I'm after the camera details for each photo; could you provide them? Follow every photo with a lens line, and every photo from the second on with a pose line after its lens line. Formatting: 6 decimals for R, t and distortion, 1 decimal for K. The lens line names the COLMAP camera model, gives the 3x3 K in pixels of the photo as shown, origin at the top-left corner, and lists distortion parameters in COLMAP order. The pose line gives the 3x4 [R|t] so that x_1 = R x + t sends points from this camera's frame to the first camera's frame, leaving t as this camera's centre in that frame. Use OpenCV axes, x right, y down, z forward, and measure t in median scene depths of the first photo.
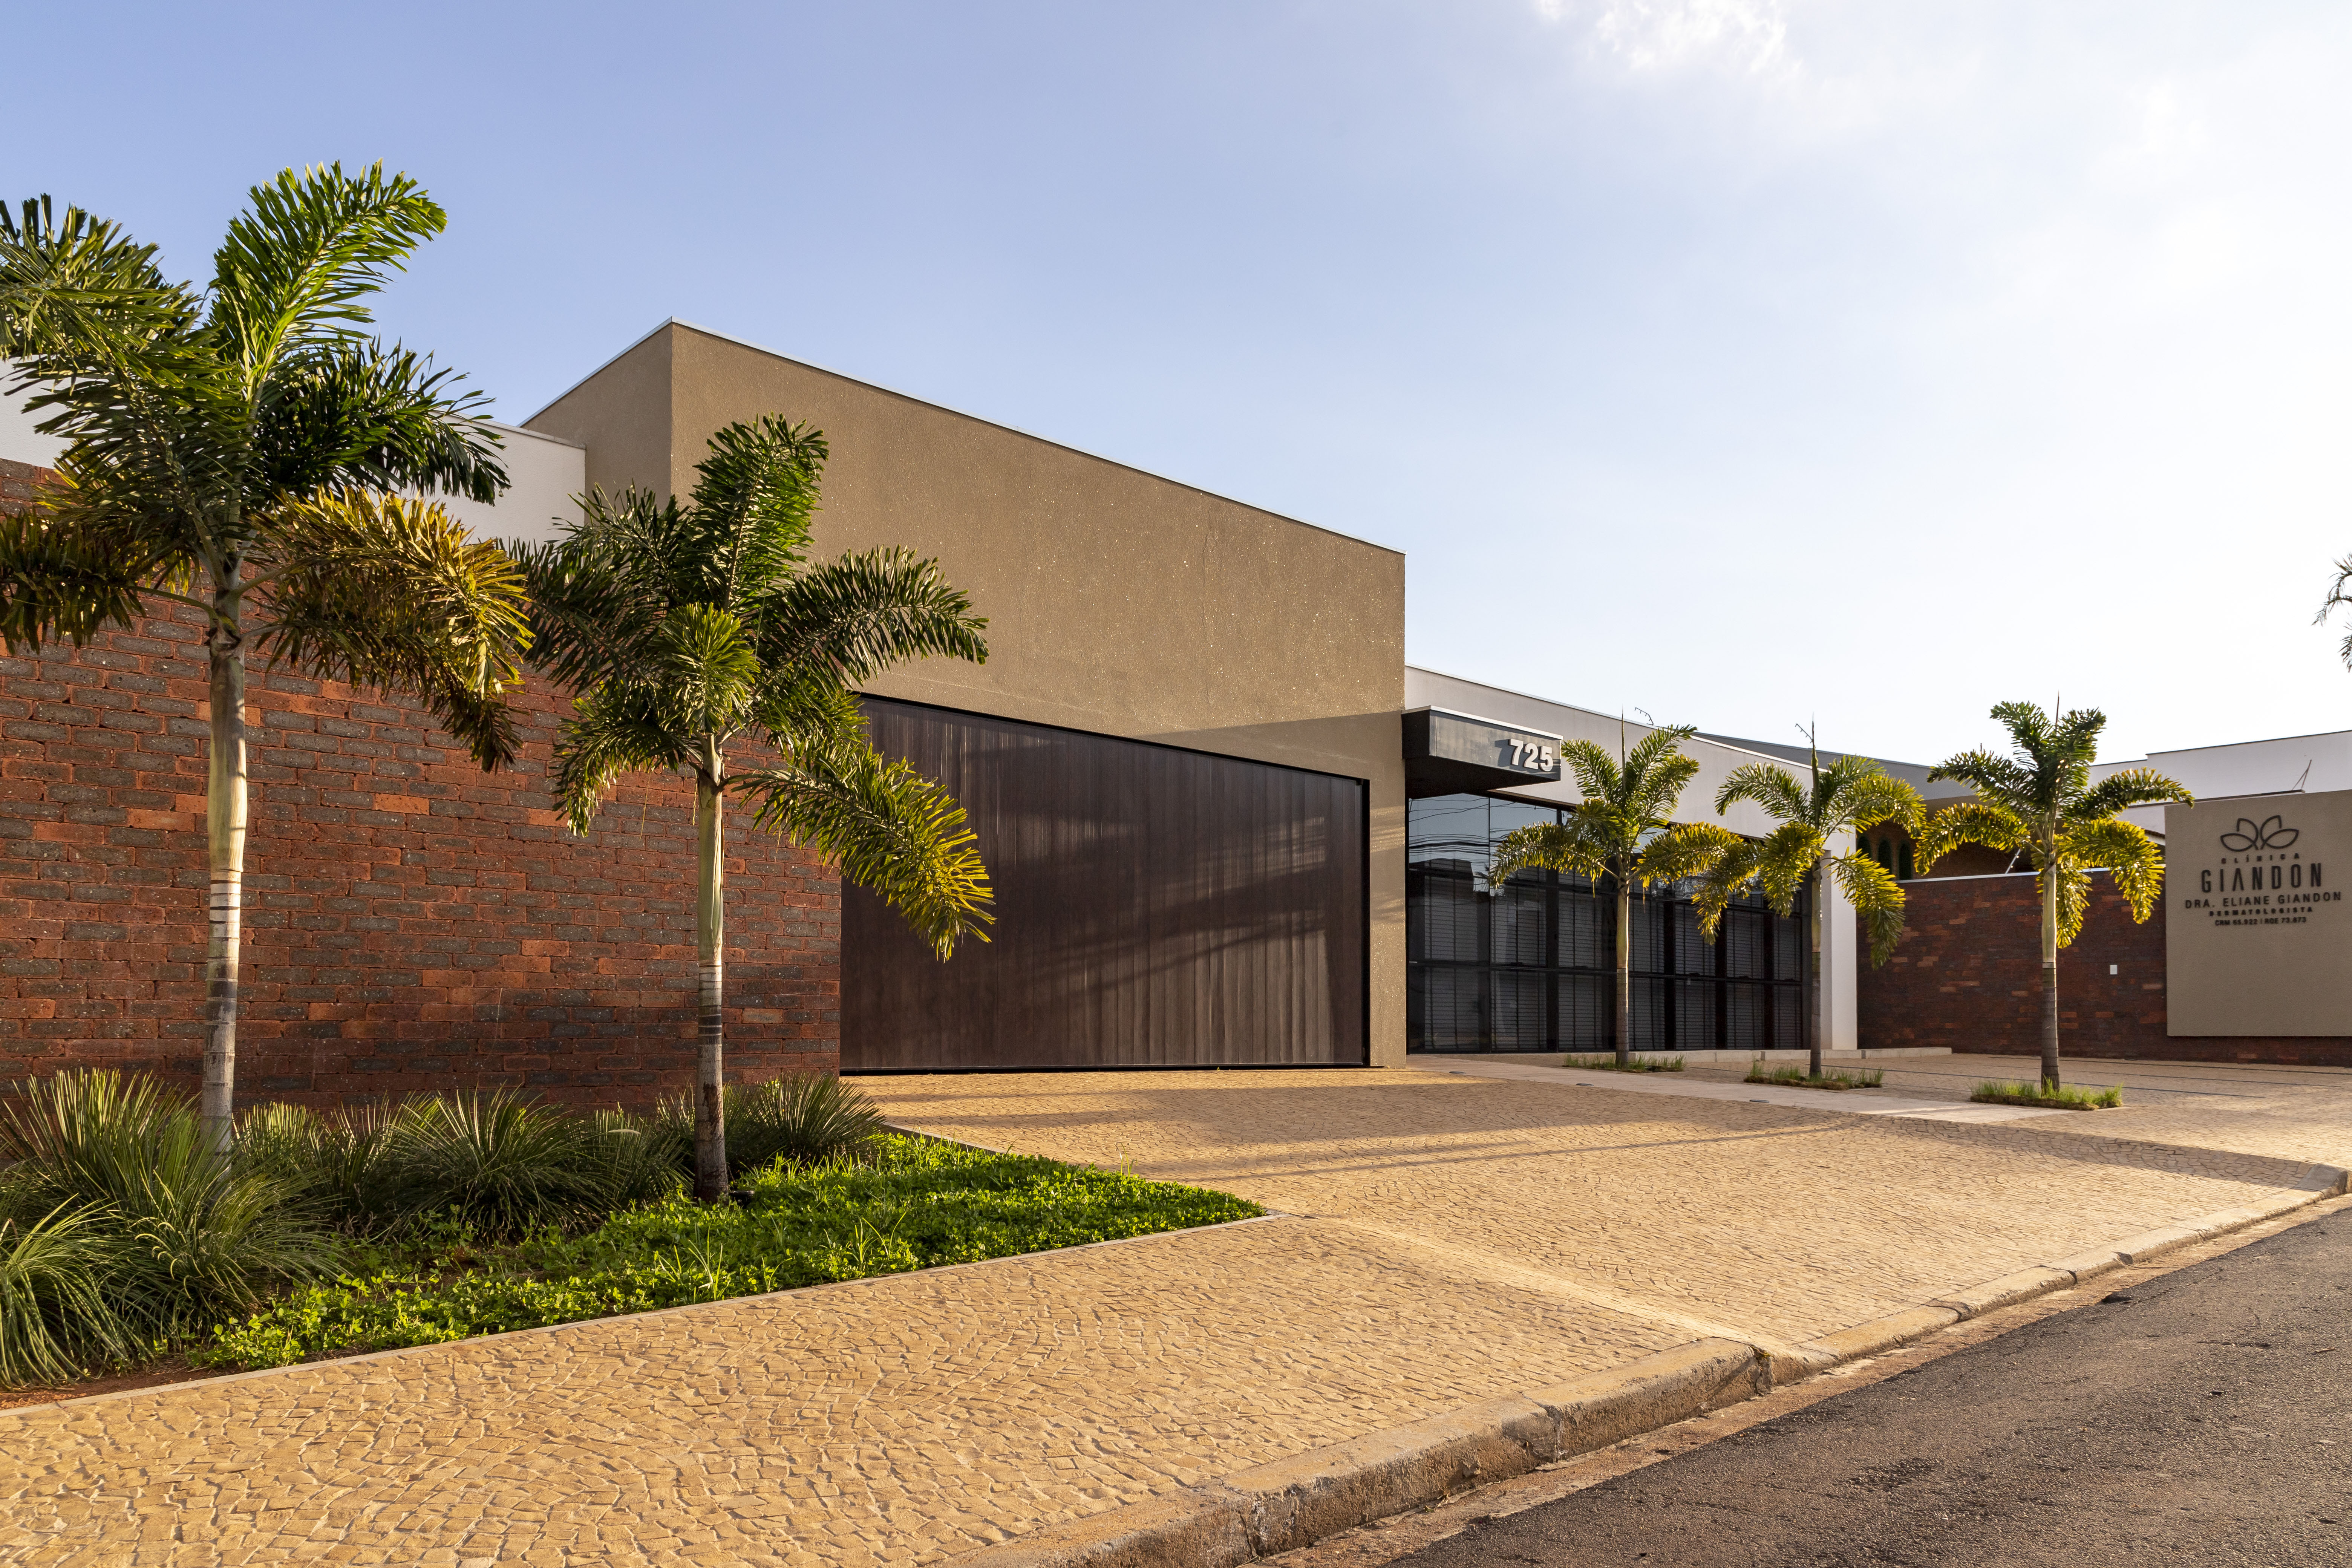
lens RADIAL K [[1591.1, 0, 1181.4], [0, 1591.1, 985.4], [0, 0, 1]] dist [0.005447, -0.001298]
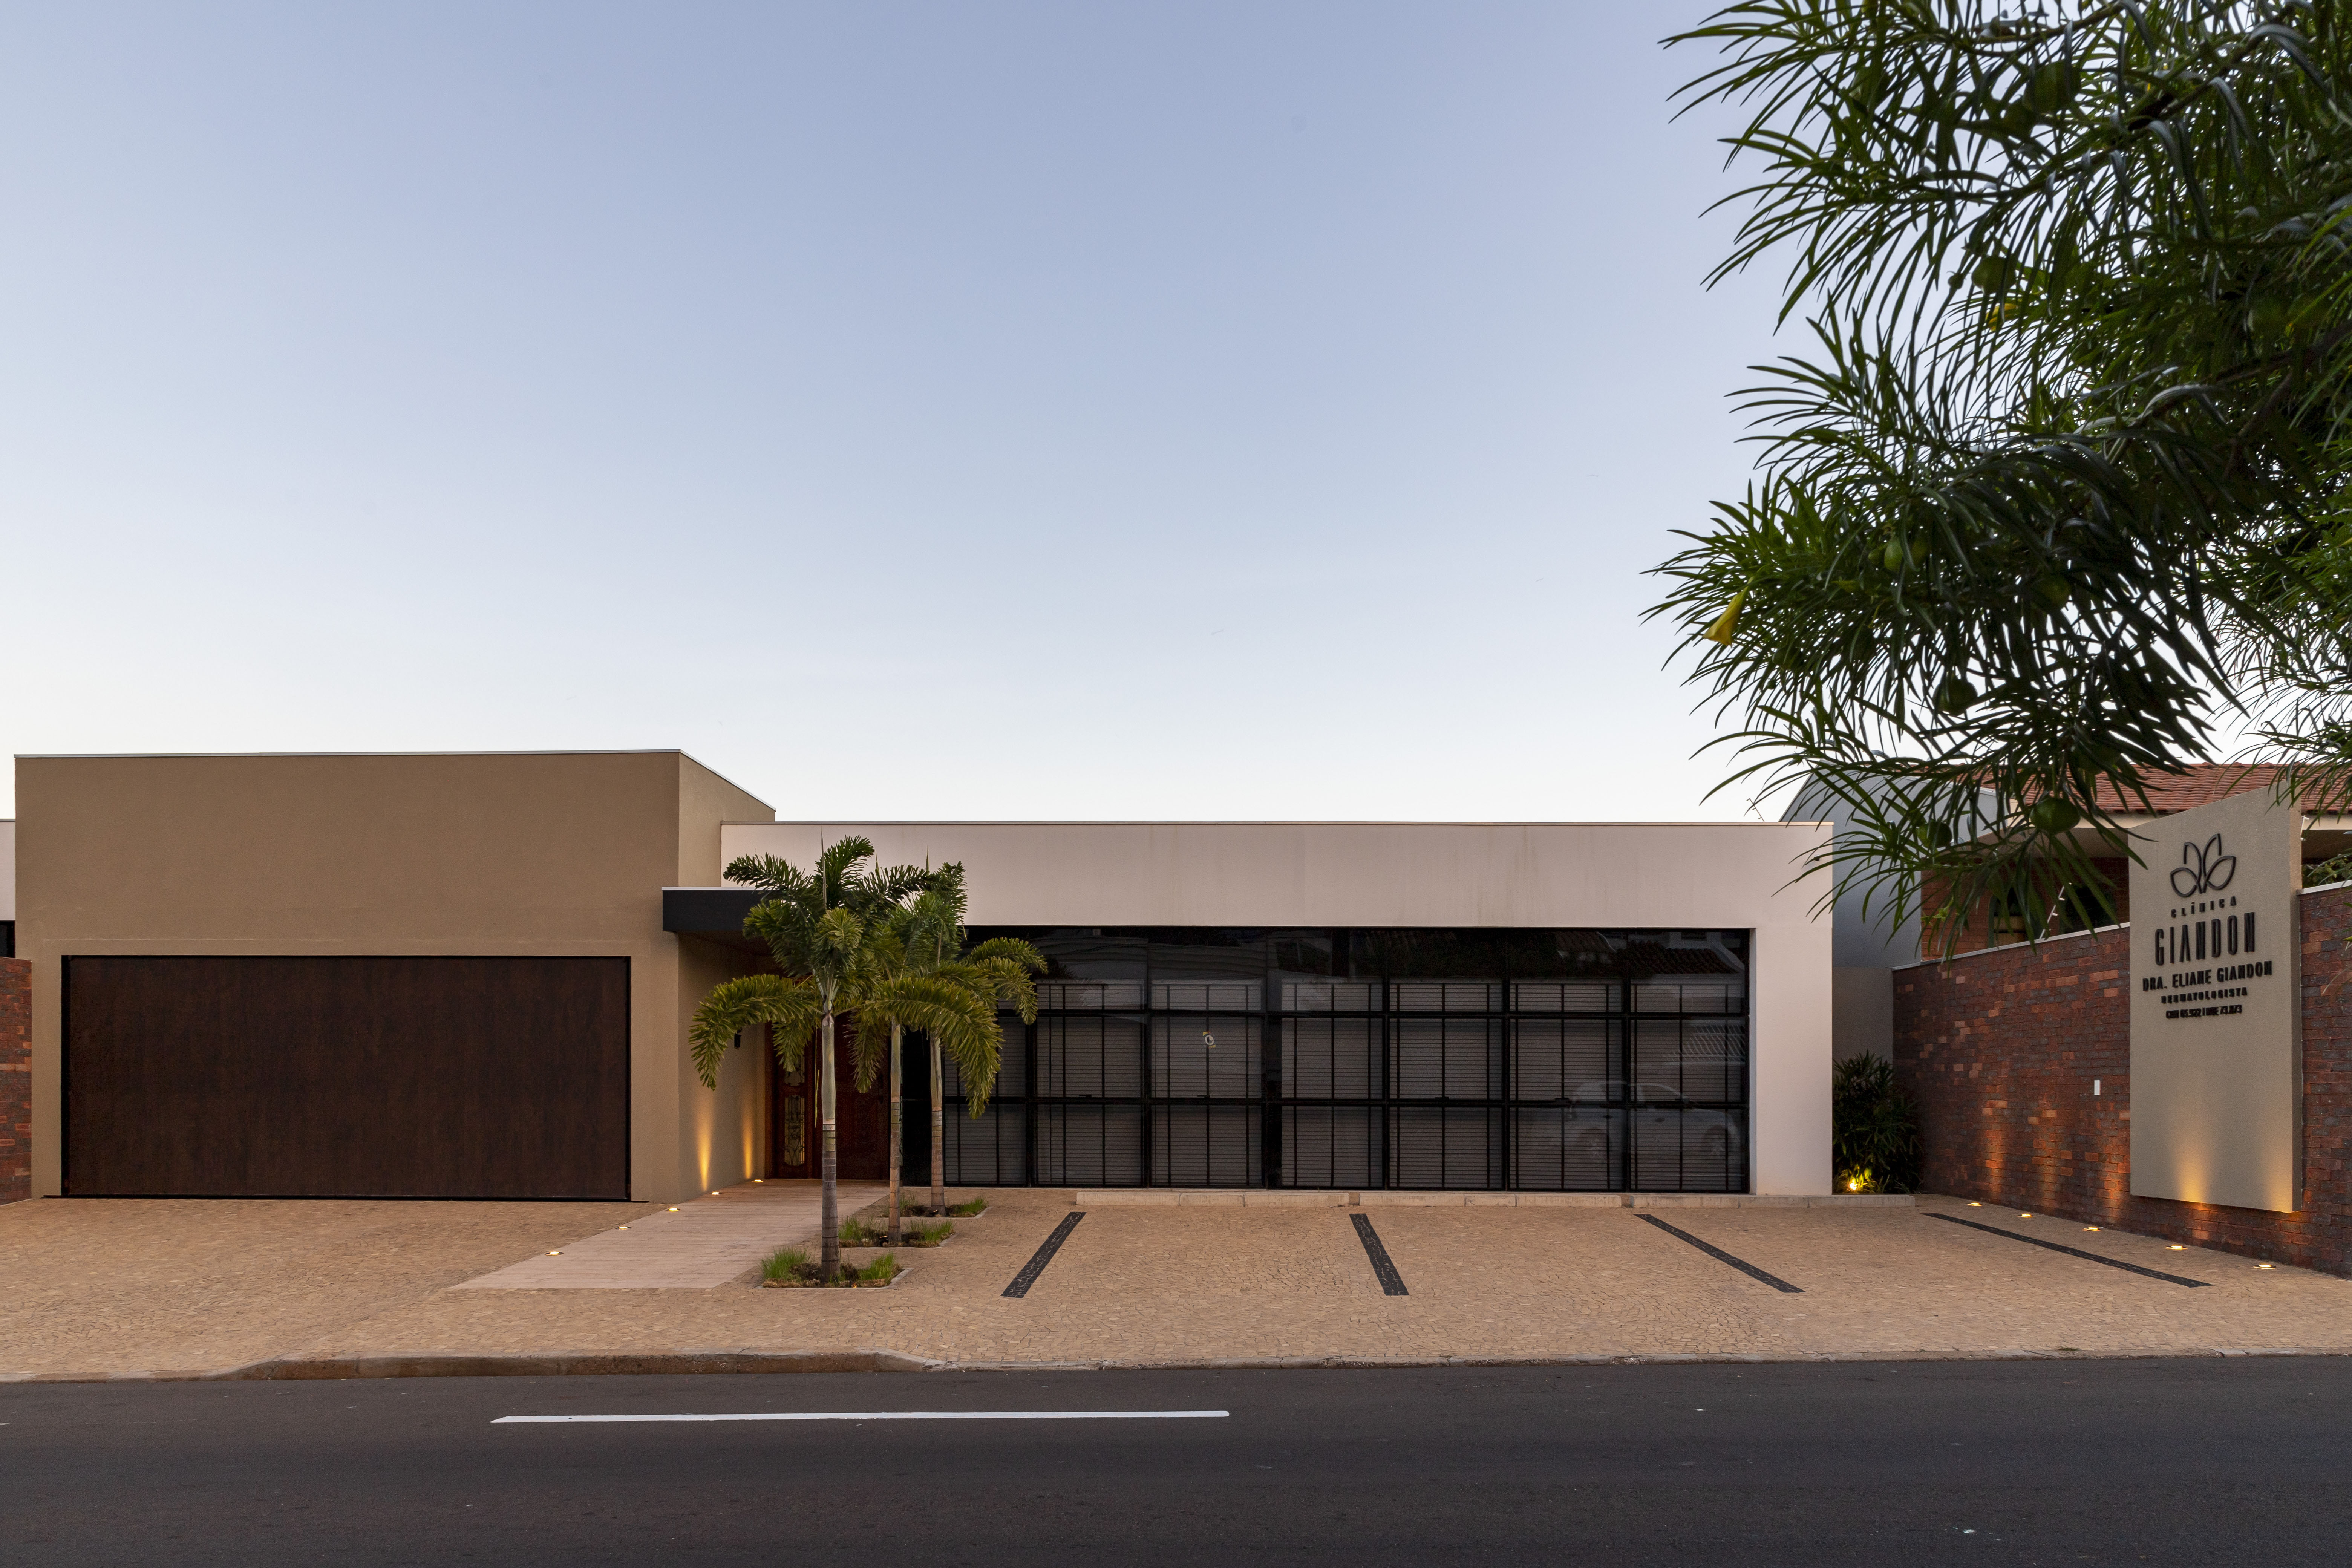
lens RADIAL K [[1581.7, 0, 1254.1], [0, 1581.7, 1074.9], [0, 0, 1]] dist [-0.000475, -0.001219]
pose [[0.730129, -0.008615, -0.683255, 1.472733], [0.018392, 0.999806, 0.007048, -0.048346], [0.683062, -0.017713, 0.730146, 0.565347]]
